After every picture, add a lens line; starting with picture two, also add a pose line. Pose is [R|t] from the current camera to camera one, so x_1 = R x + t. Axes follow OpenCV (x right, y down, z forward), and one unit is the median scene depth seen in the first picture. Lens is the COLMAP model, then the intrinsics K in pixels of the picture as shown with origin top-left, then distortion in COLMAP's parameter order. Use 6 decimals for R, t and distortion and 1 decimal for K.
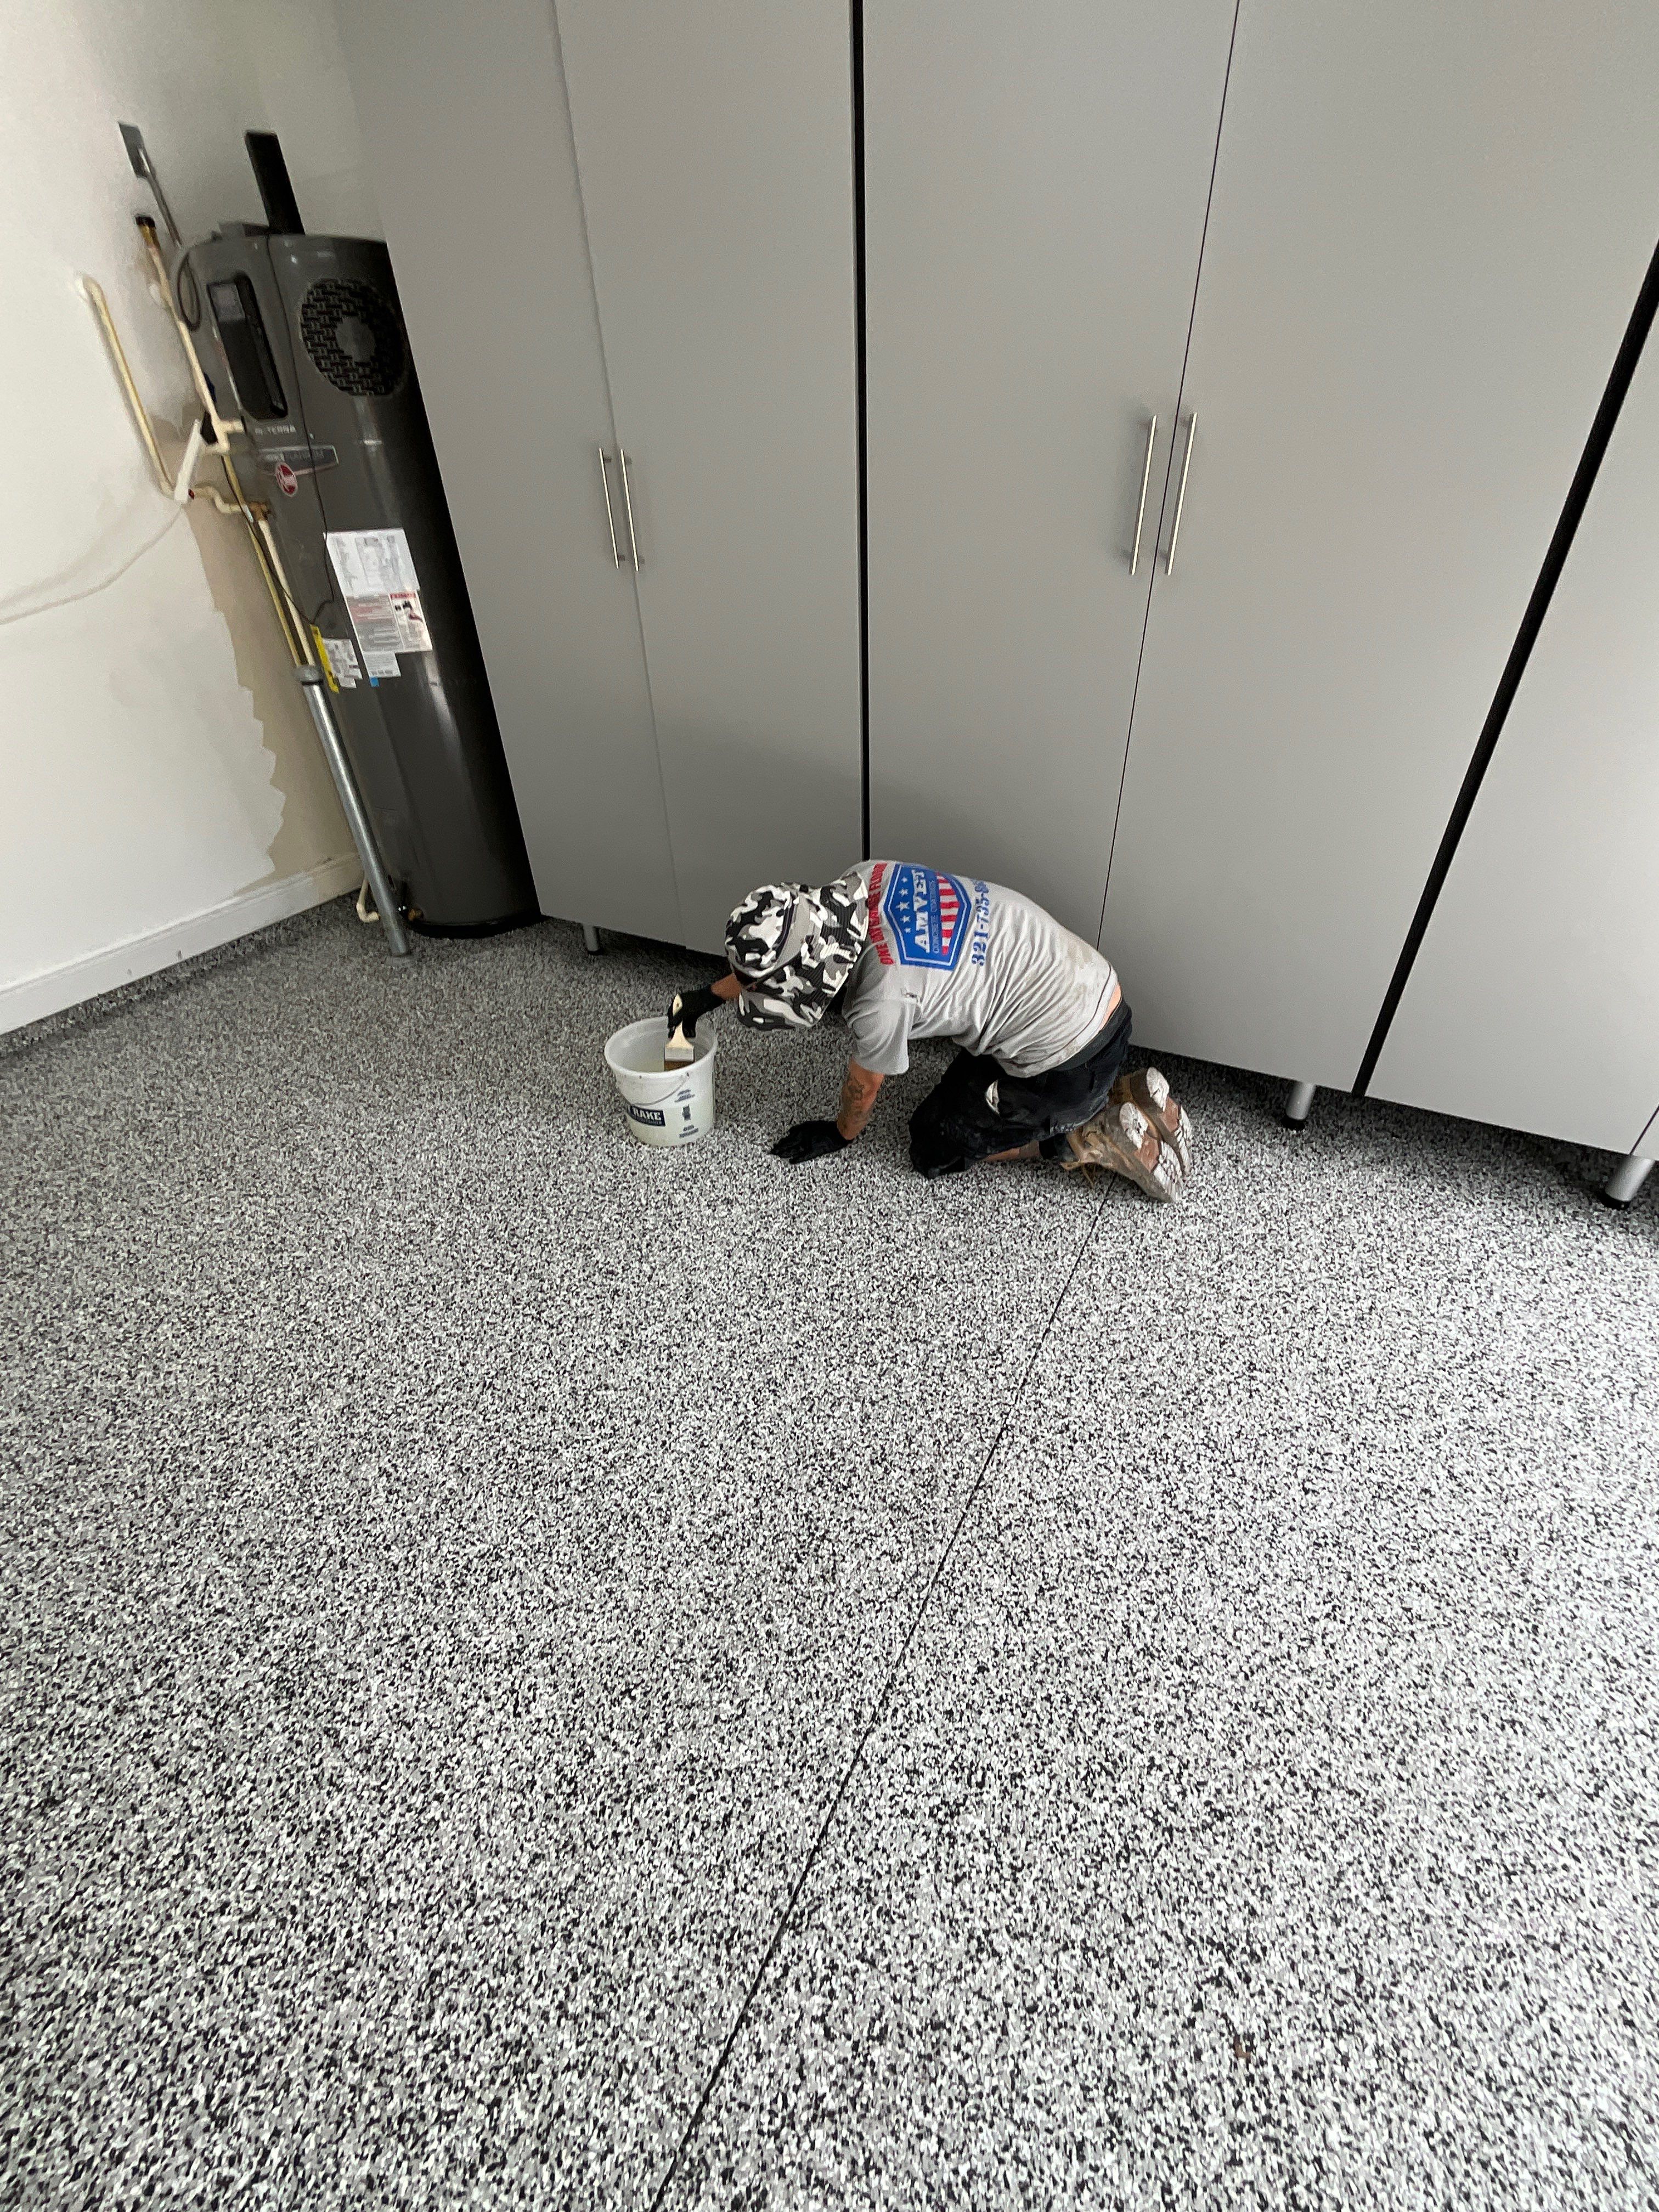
lens RADIAL K [[896.5, 0, 822.7], [0, 896.5, 1105.9], [0, 0, 1]] dist [0.000672, 0.000140]
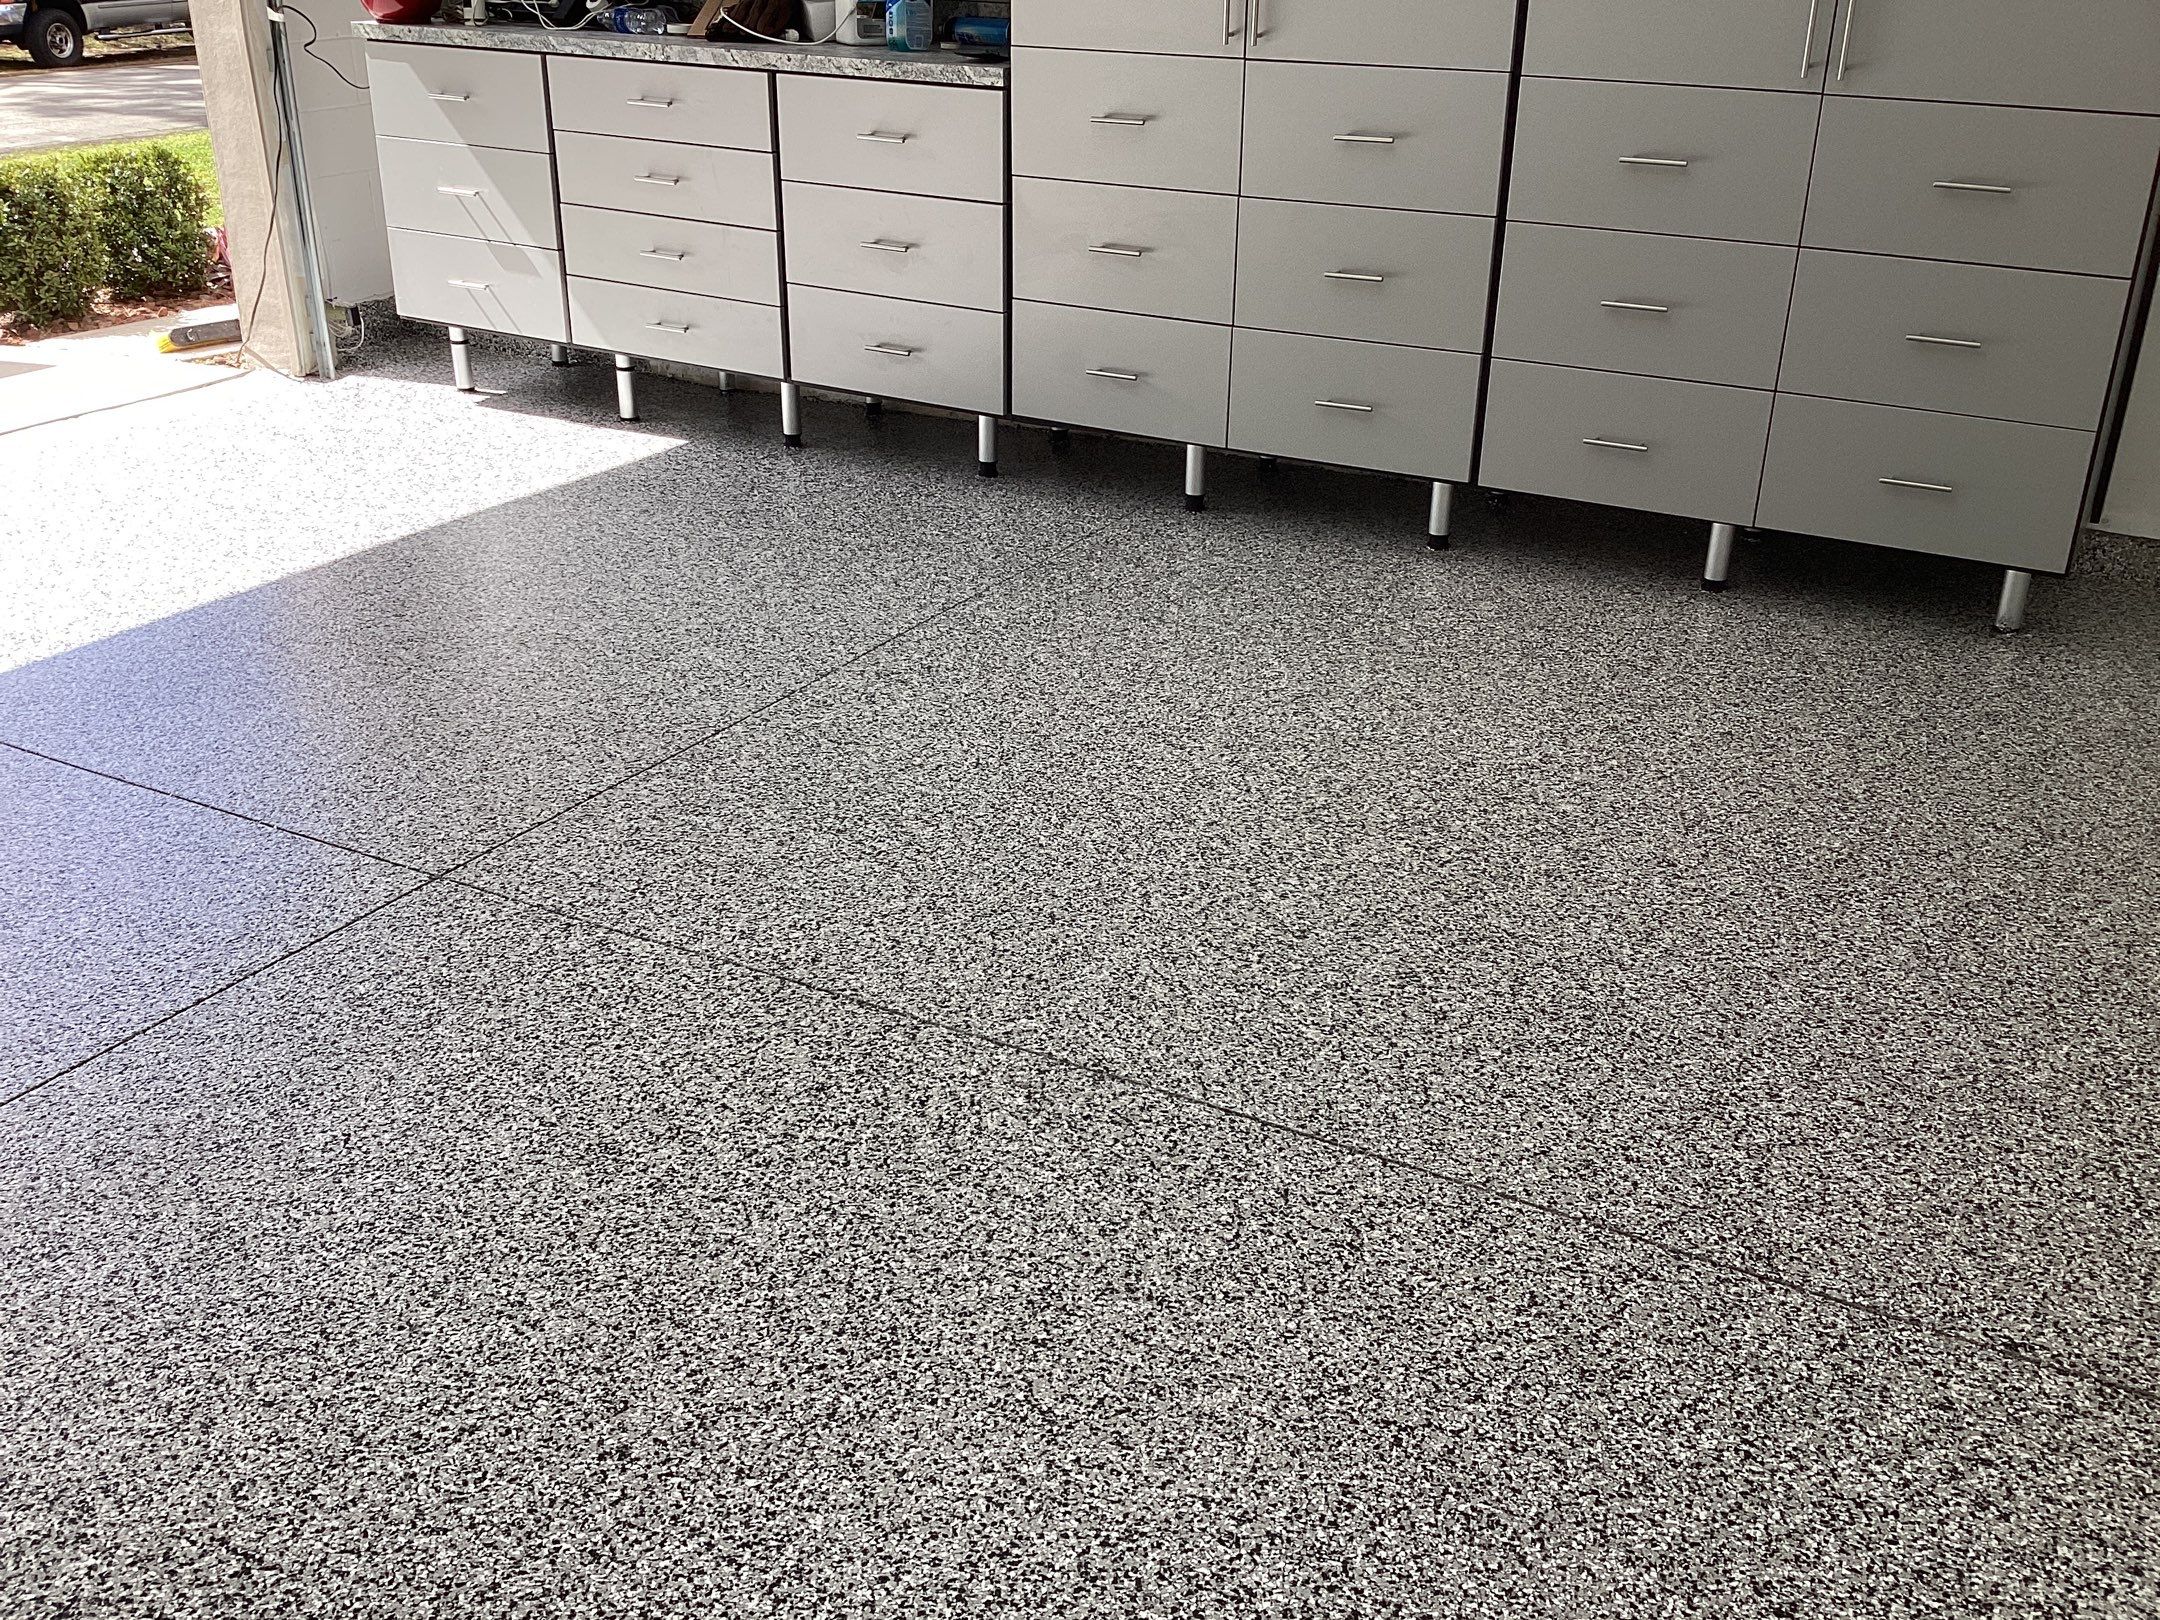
lens RADIAL K [[1962.3, 0, 1079.4], [0, 1962.3, 800.9], [0, 0, 1]] dist [0.088923, -0.174481]
pose [[-0.999675, 0.019820, 0.016011, -0.717863], [0.023766, 0.498806, 0.866387, -0.777898], [0.009186, 0.866487, -0.499116, 1.096927]]
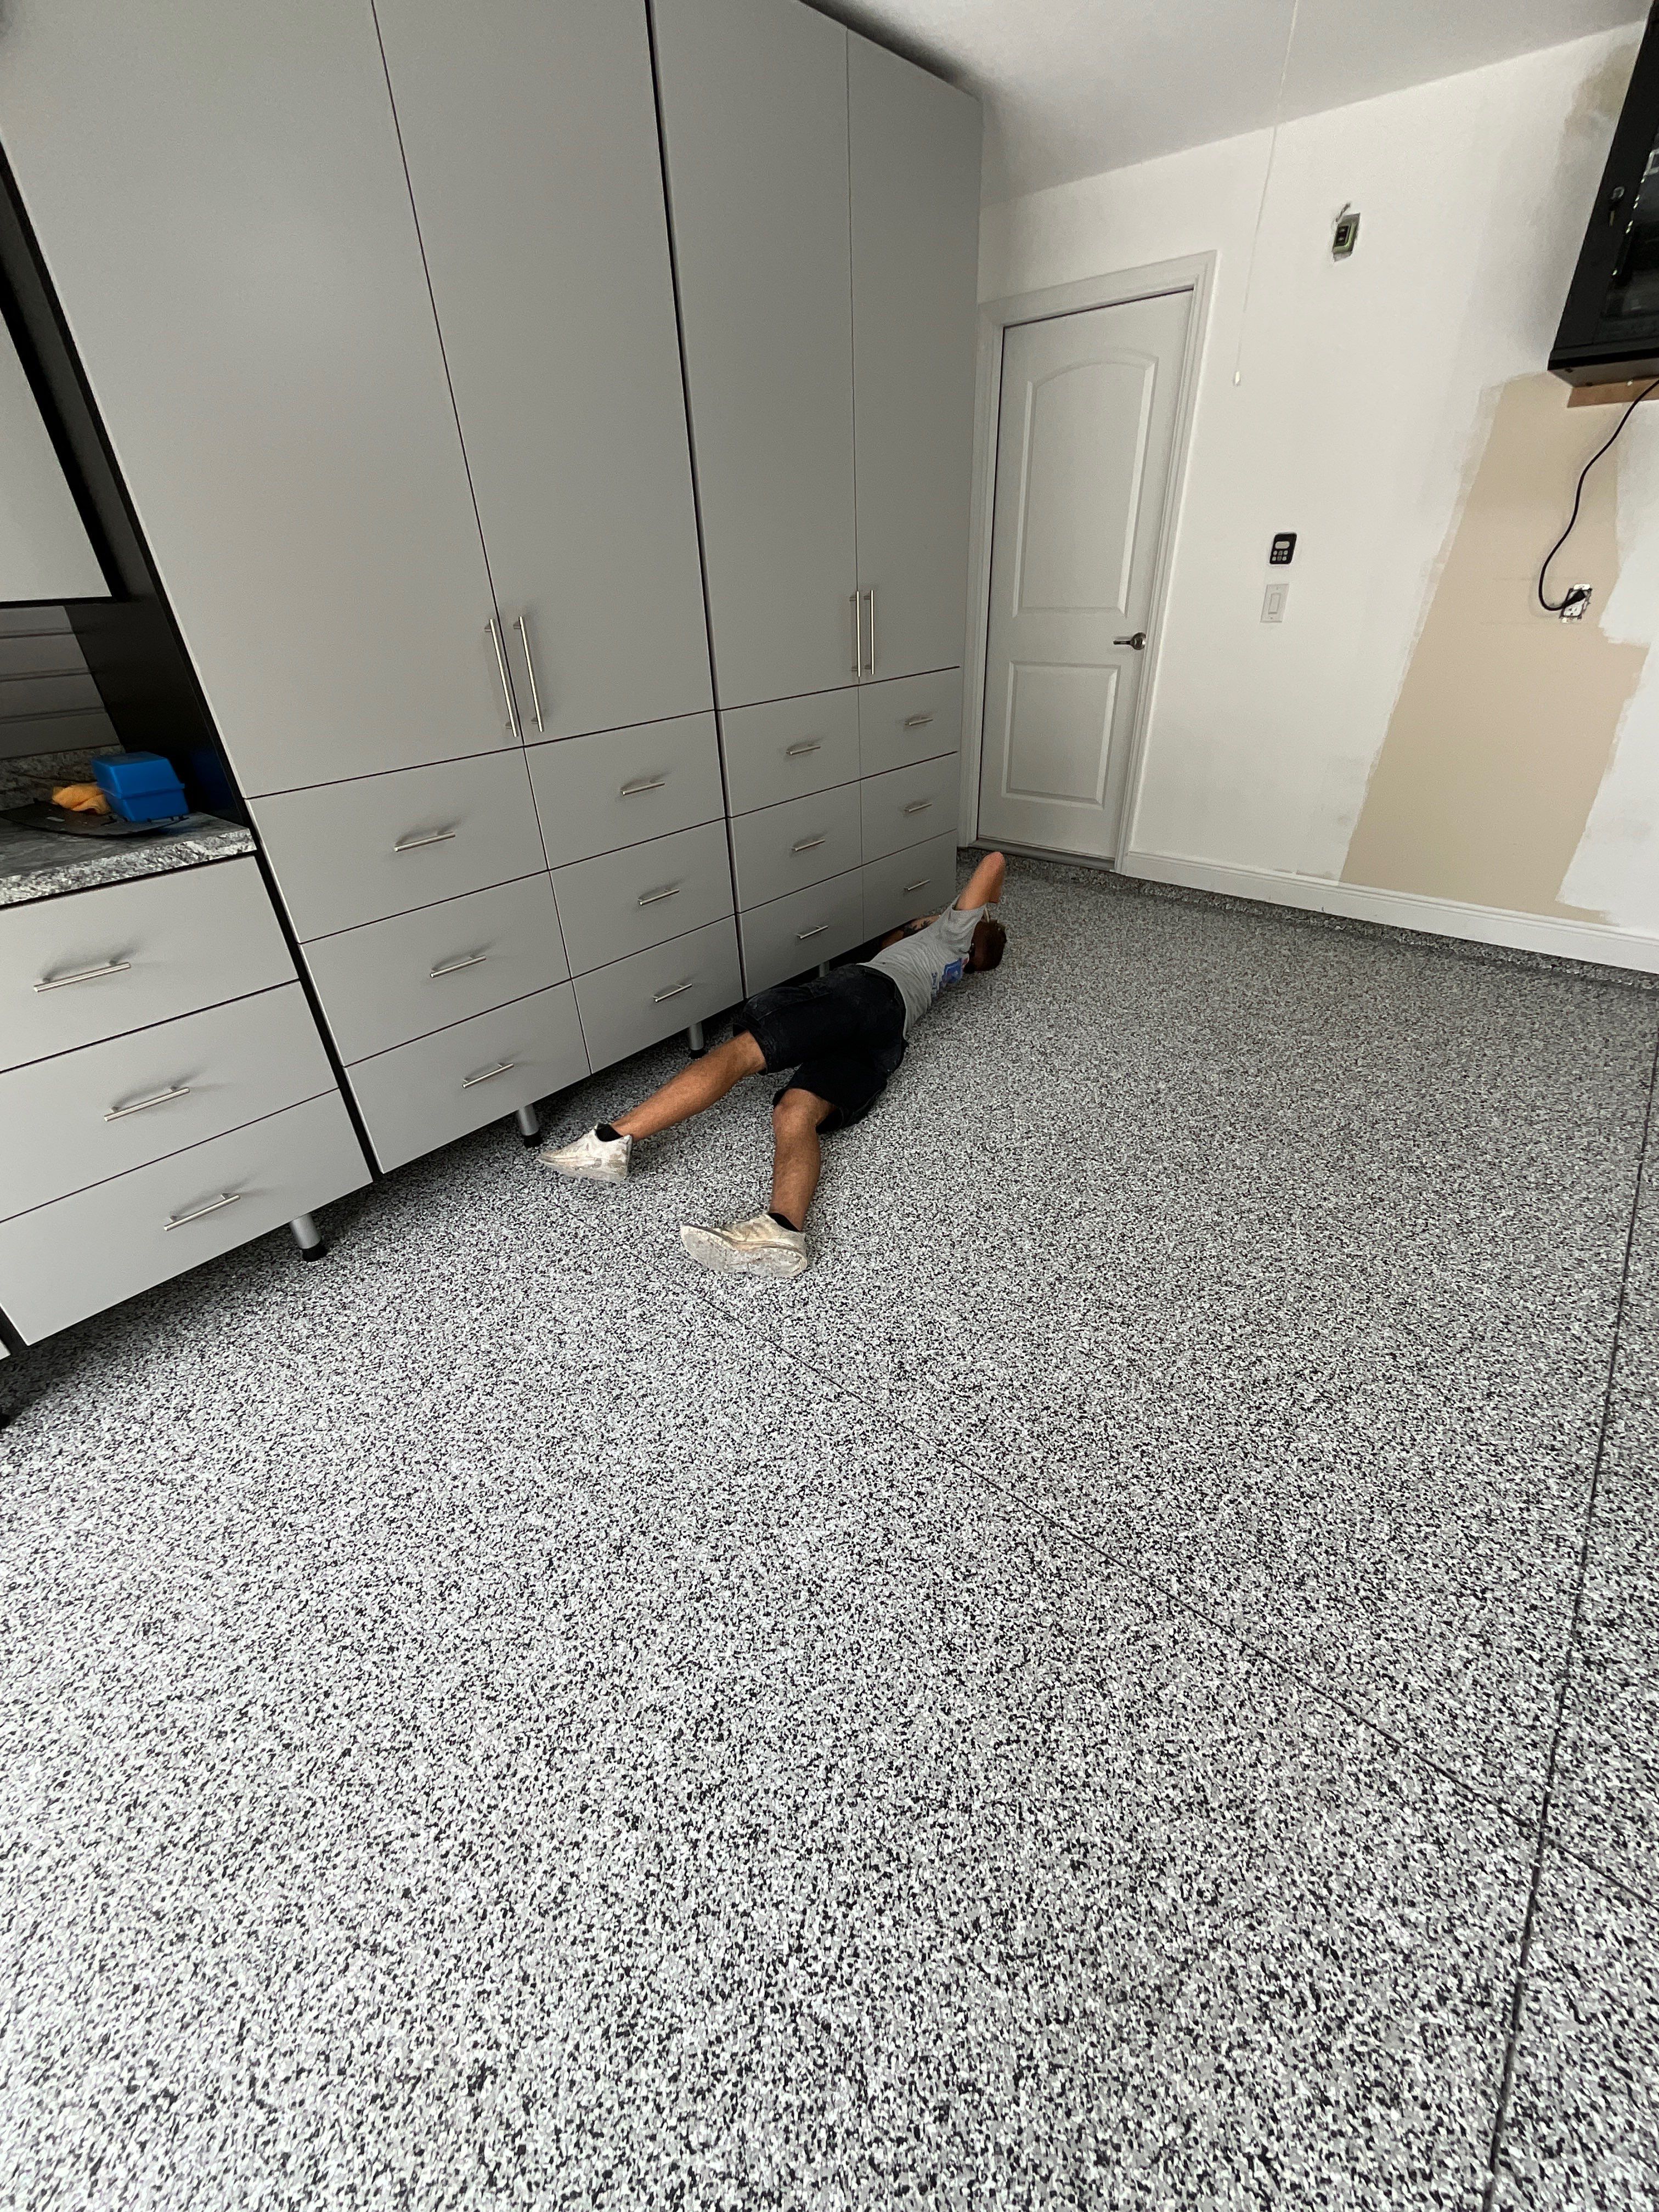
lens RADIAL K [[897.4, 0, 825.0], [0, 897.4, 1098.8], [0, 0, 1]] dist [-0.005529, 0.000762]
pose [[-0.197472, 0.542577, -0.816465, 0.145693], [-0.525782, 0.644317, 0.555345, 0.252304], [0.827380, 0.538948, 0.158043, -0.412464]]
